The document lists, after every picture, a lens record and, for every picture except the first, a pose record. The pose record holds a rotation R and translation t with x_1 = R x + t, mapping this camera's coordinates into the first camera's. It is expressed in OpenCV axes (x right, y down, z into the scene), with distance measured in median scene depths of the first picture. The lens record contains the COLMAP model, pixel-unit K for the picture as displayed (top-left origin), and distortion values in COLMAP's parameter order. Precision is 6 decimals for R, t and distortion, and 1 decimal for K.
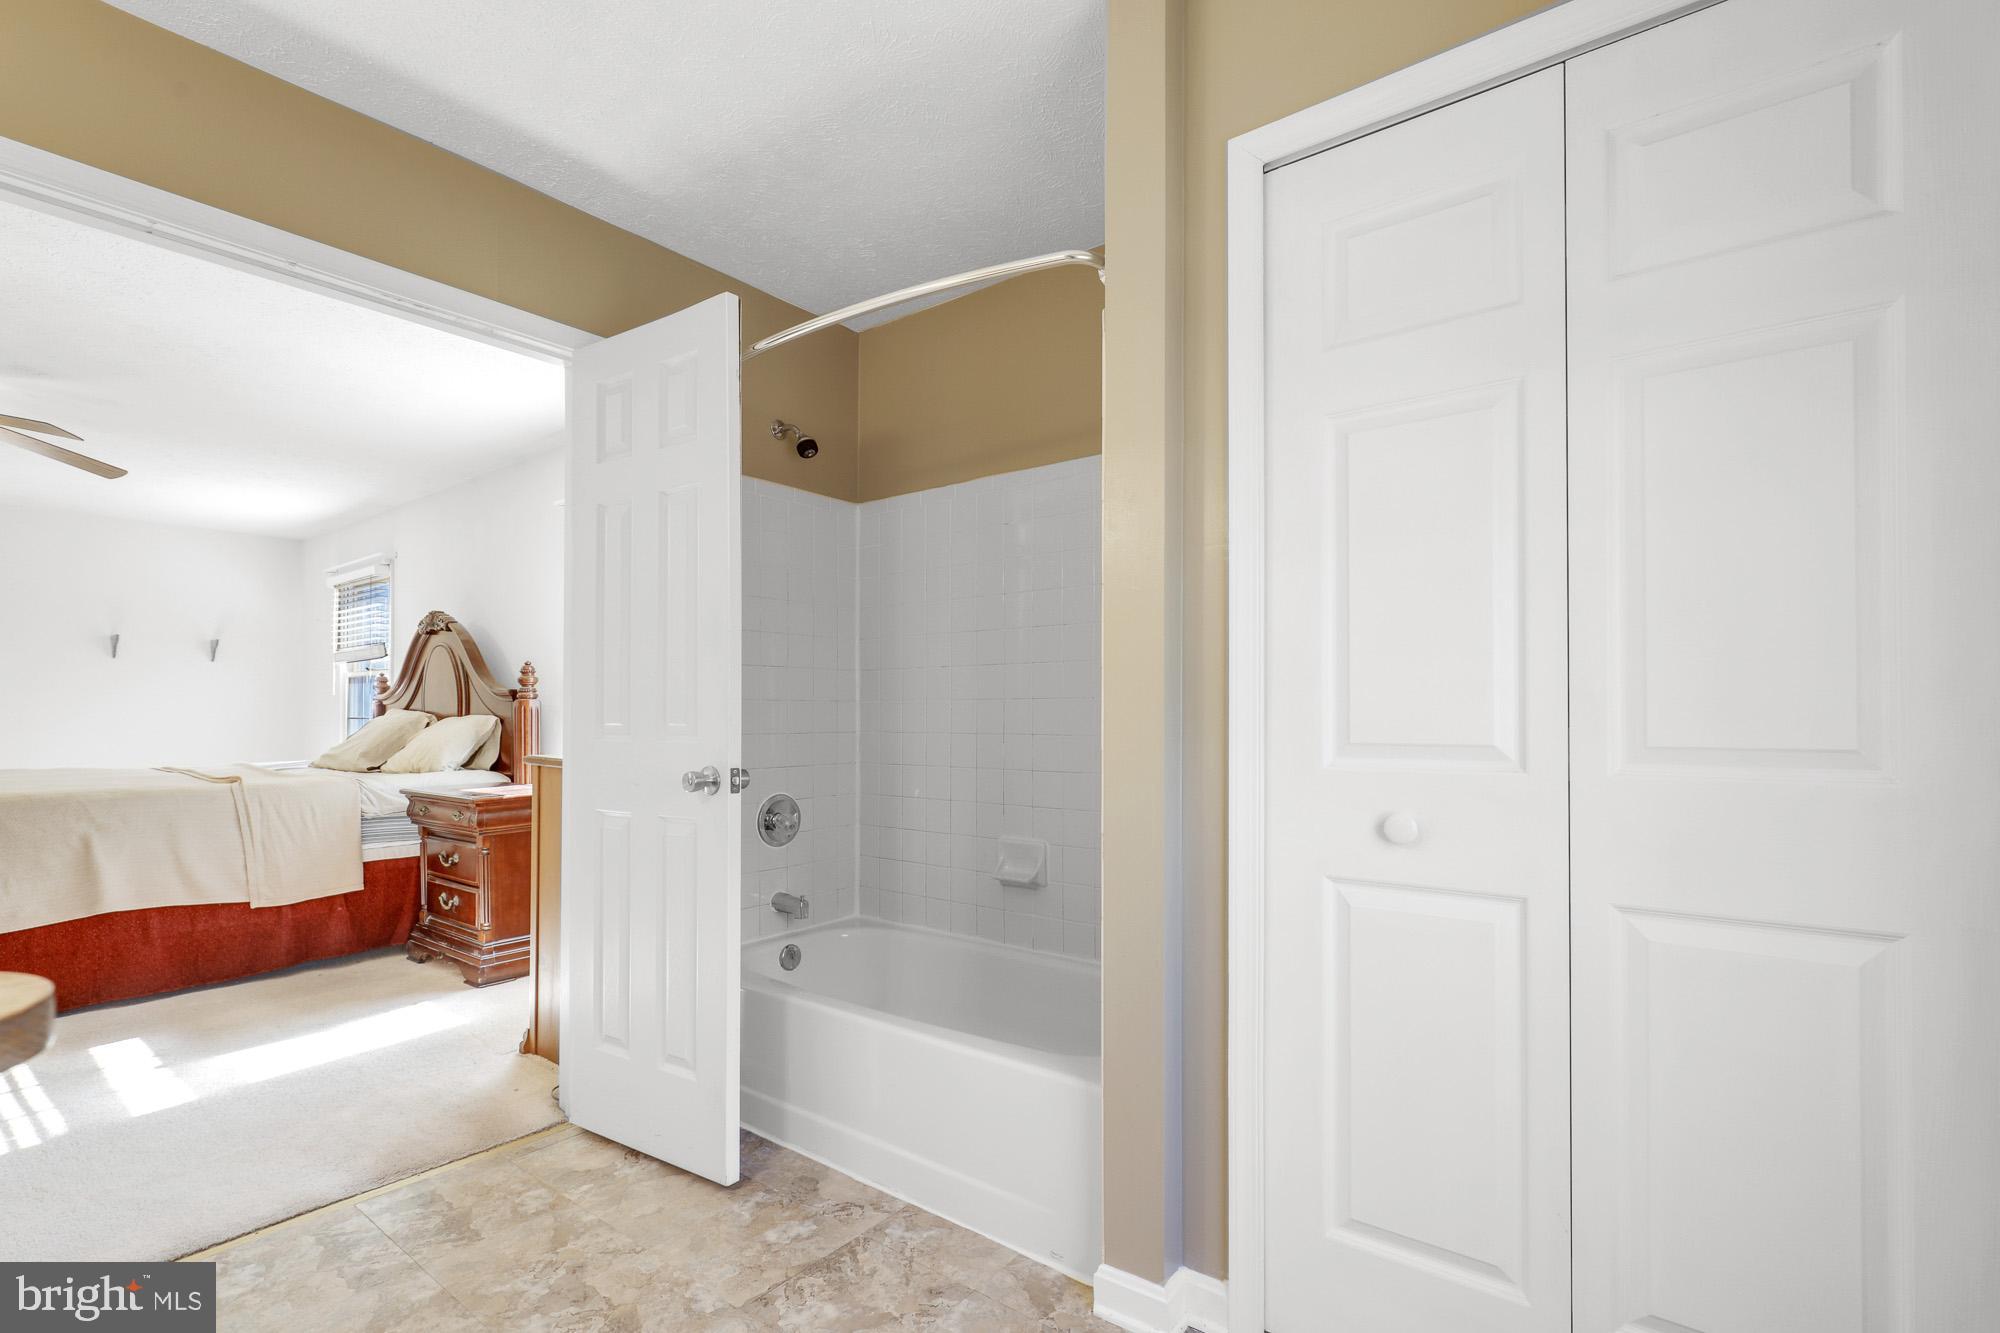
lens RADIAL K [[921.2, 0, 1007.4], [0, 921.2, 698.6], [0, 0, 1]] dist [-0.000785, 0.000127]
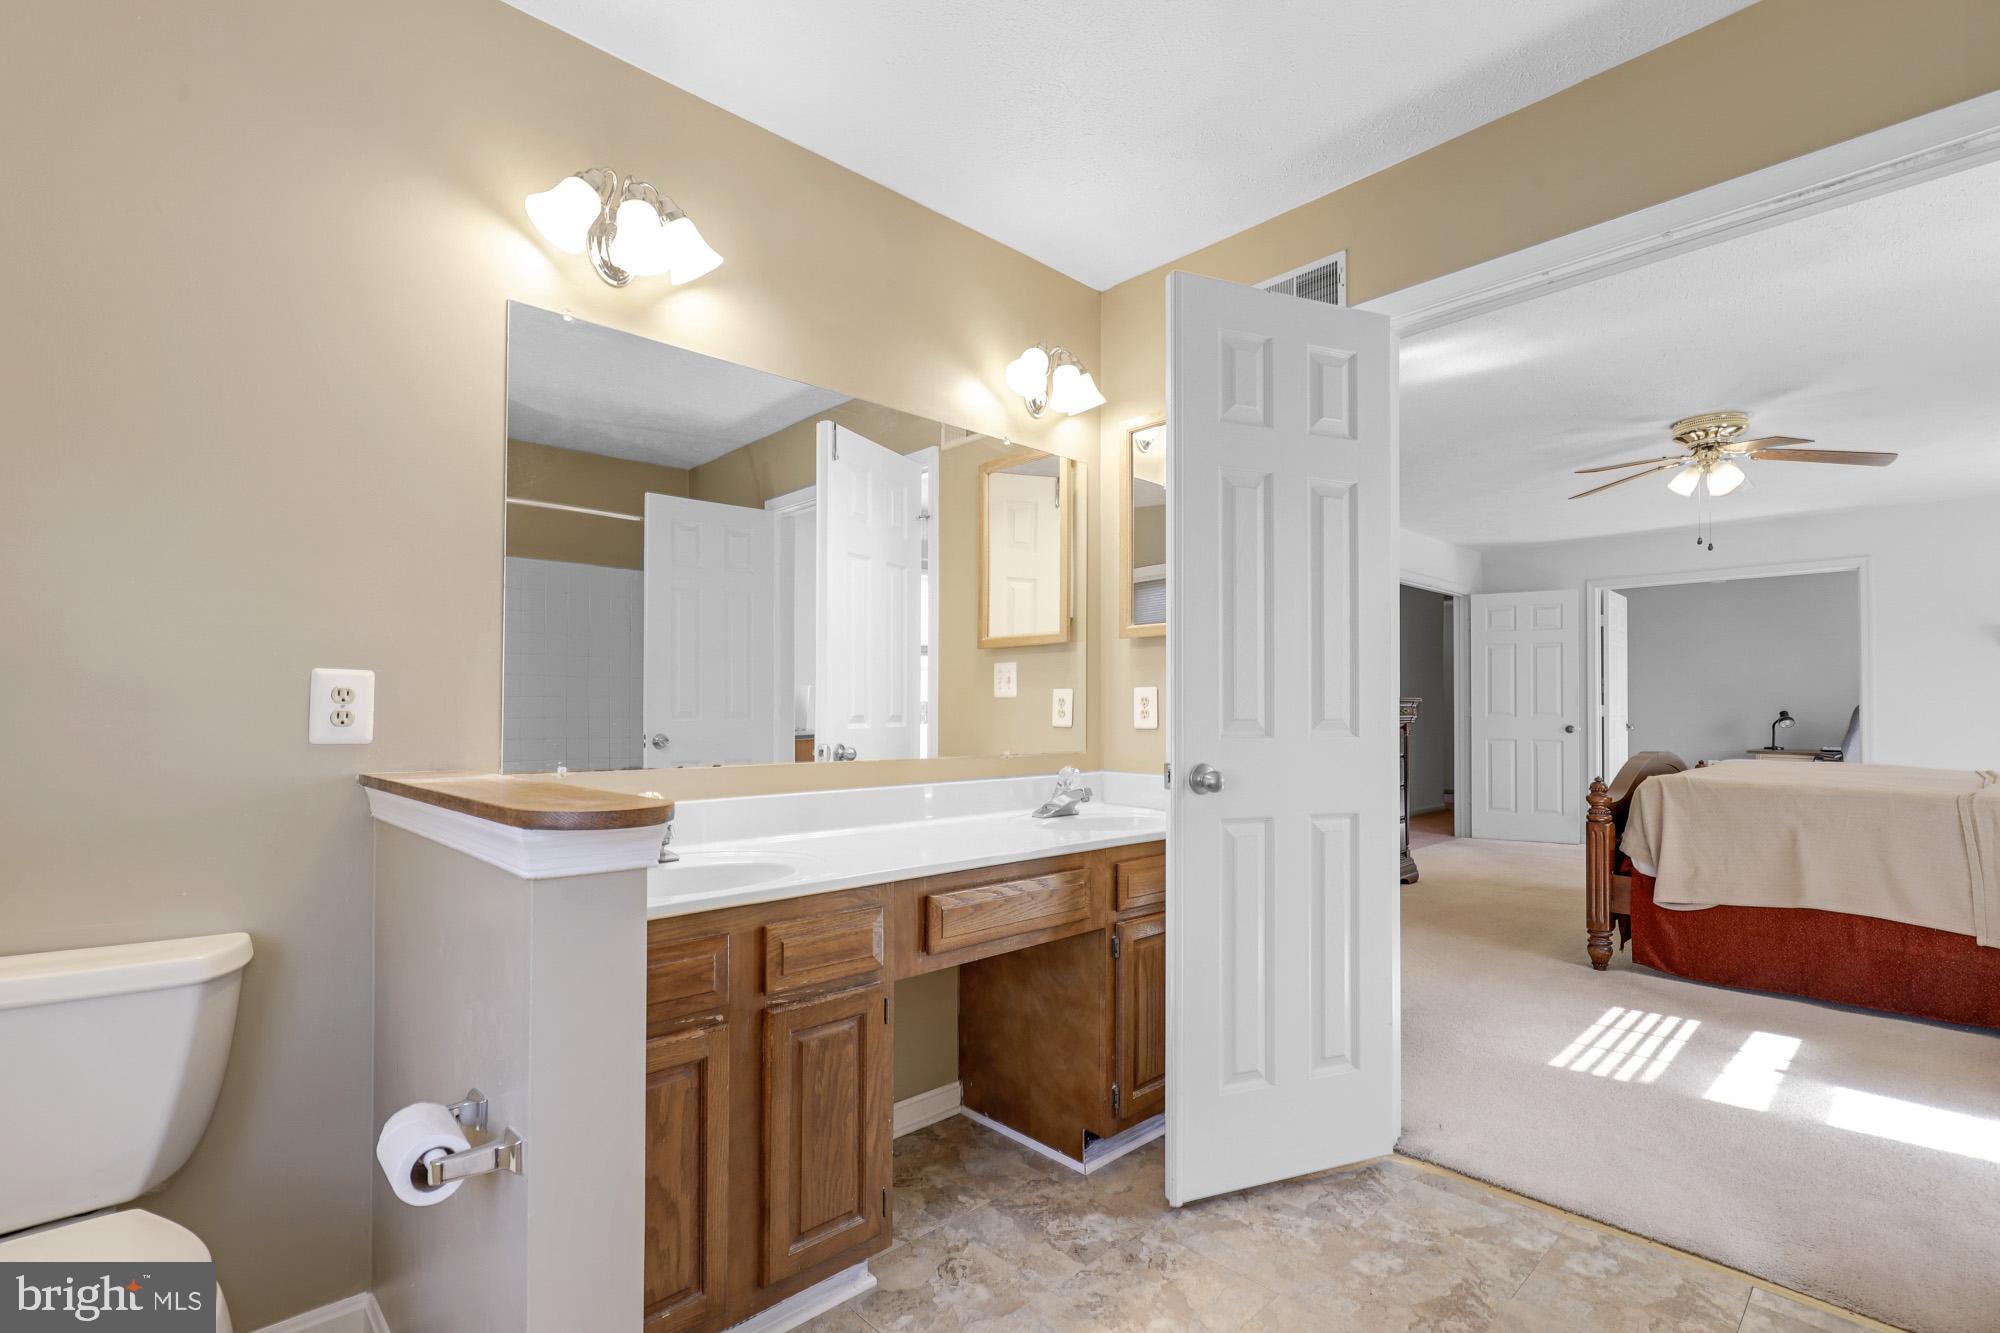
lens RADIAL K [[940.3, 0, 1001.4], [0, 940.3, 696.6], [0, 0, 1]] dist [0.000986, 0.000790]
pose [[-0.168827, -0.013866, -0.985548, 0.167381], [0.013475, 0.999775, -0.016374, 0.007690], [0.985554, -0.016045, -0.168602, 0.294647]]
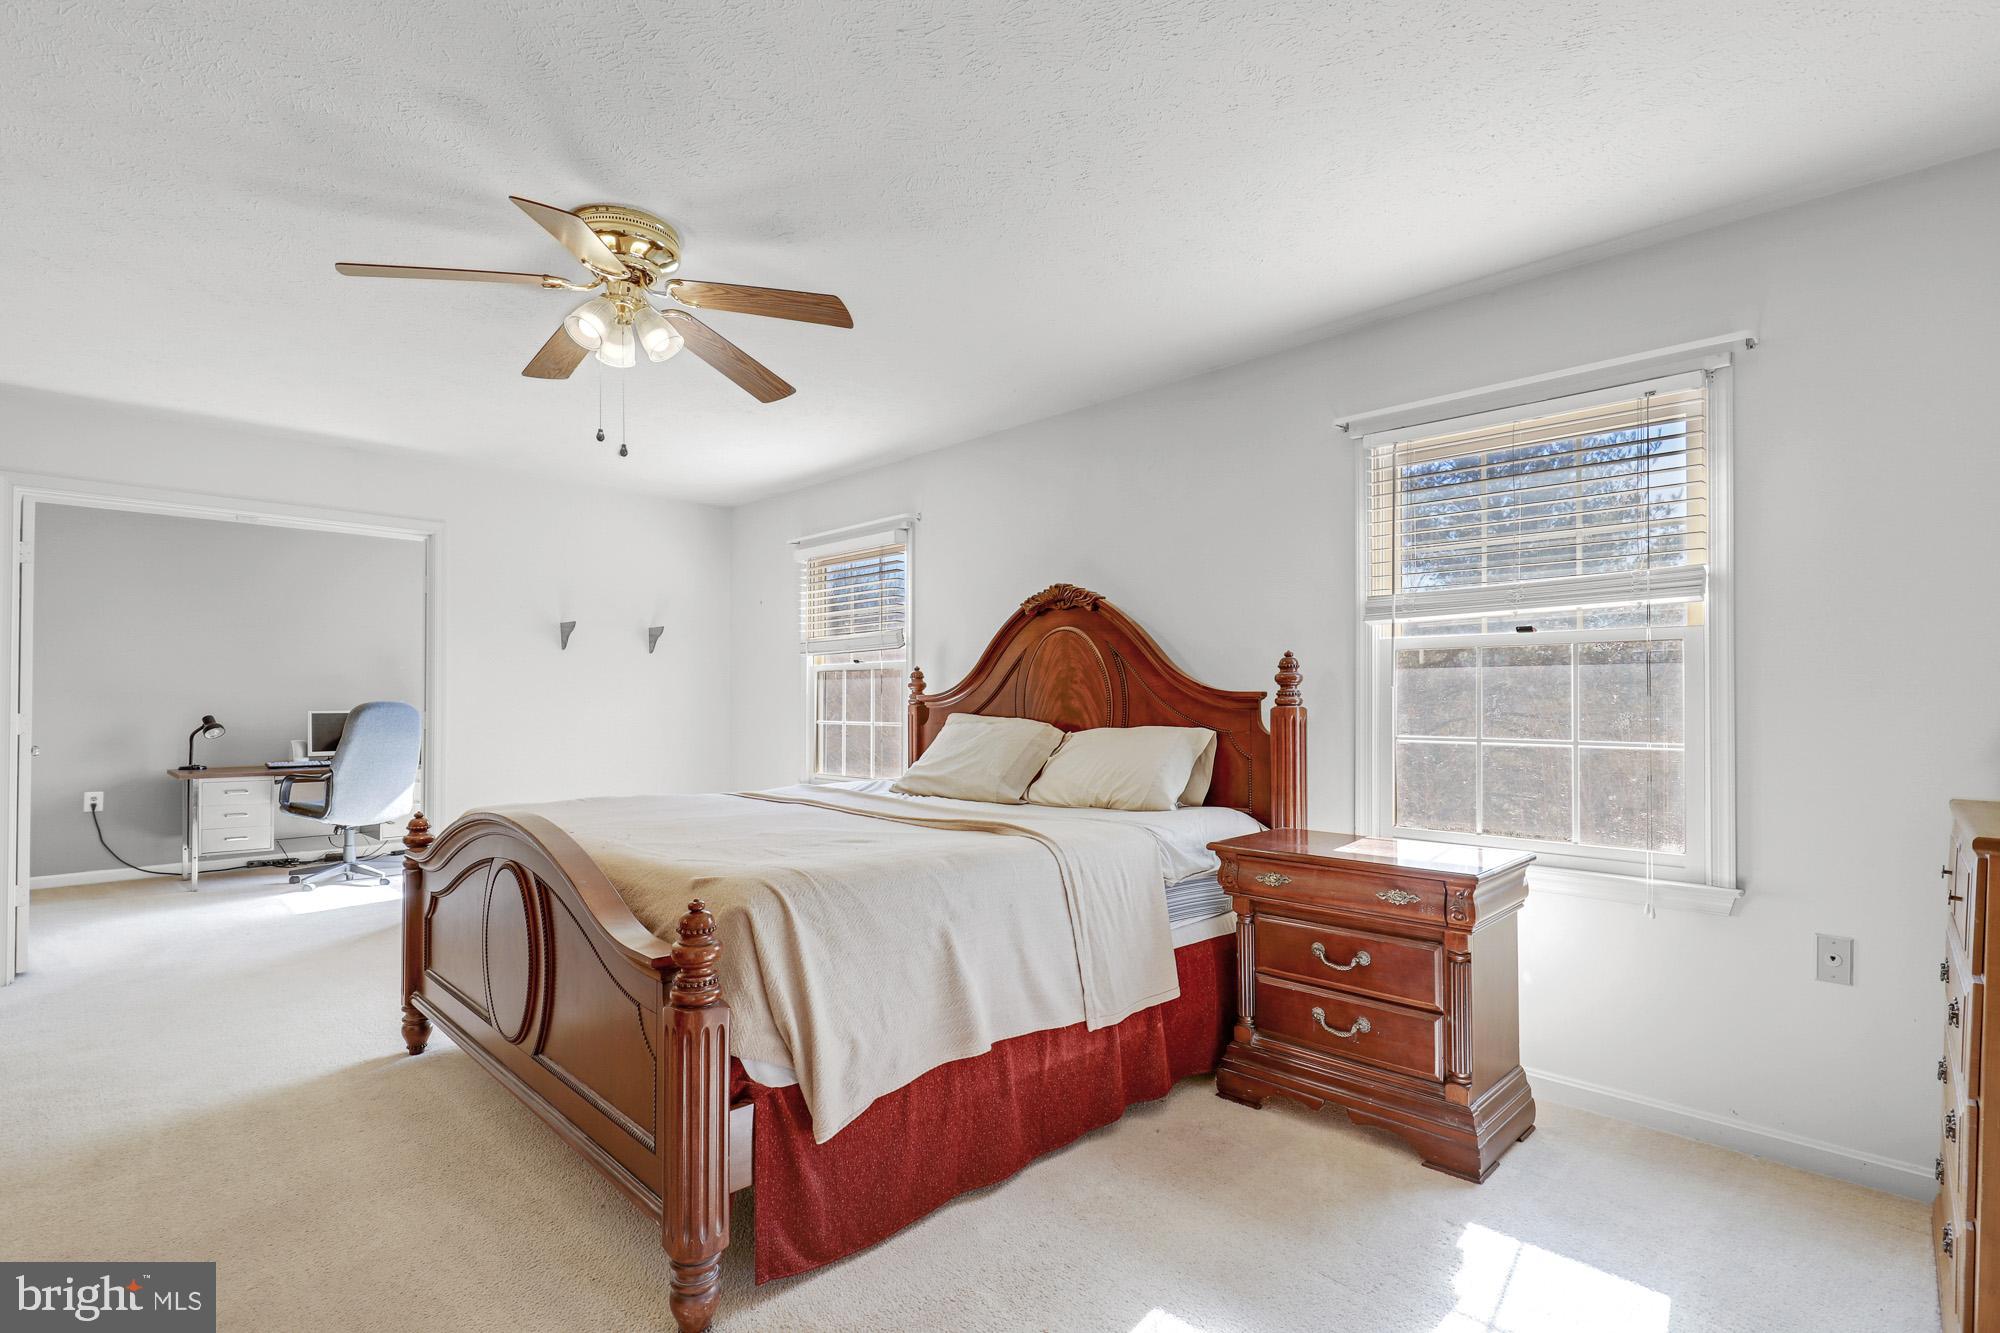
lens RADIAL K [[964.4, 0, 996.0], [0, 964.4, 691.4], [0, 0, 1]] dist [0.001665, 0.000052]
pose [[0.991215, 0.000266, -0.132262, -0.826012], [0.000481, 0.999984, 0.005616, -0.018927], [0.132262, -0.005630, 0.991199, 0.322388]]
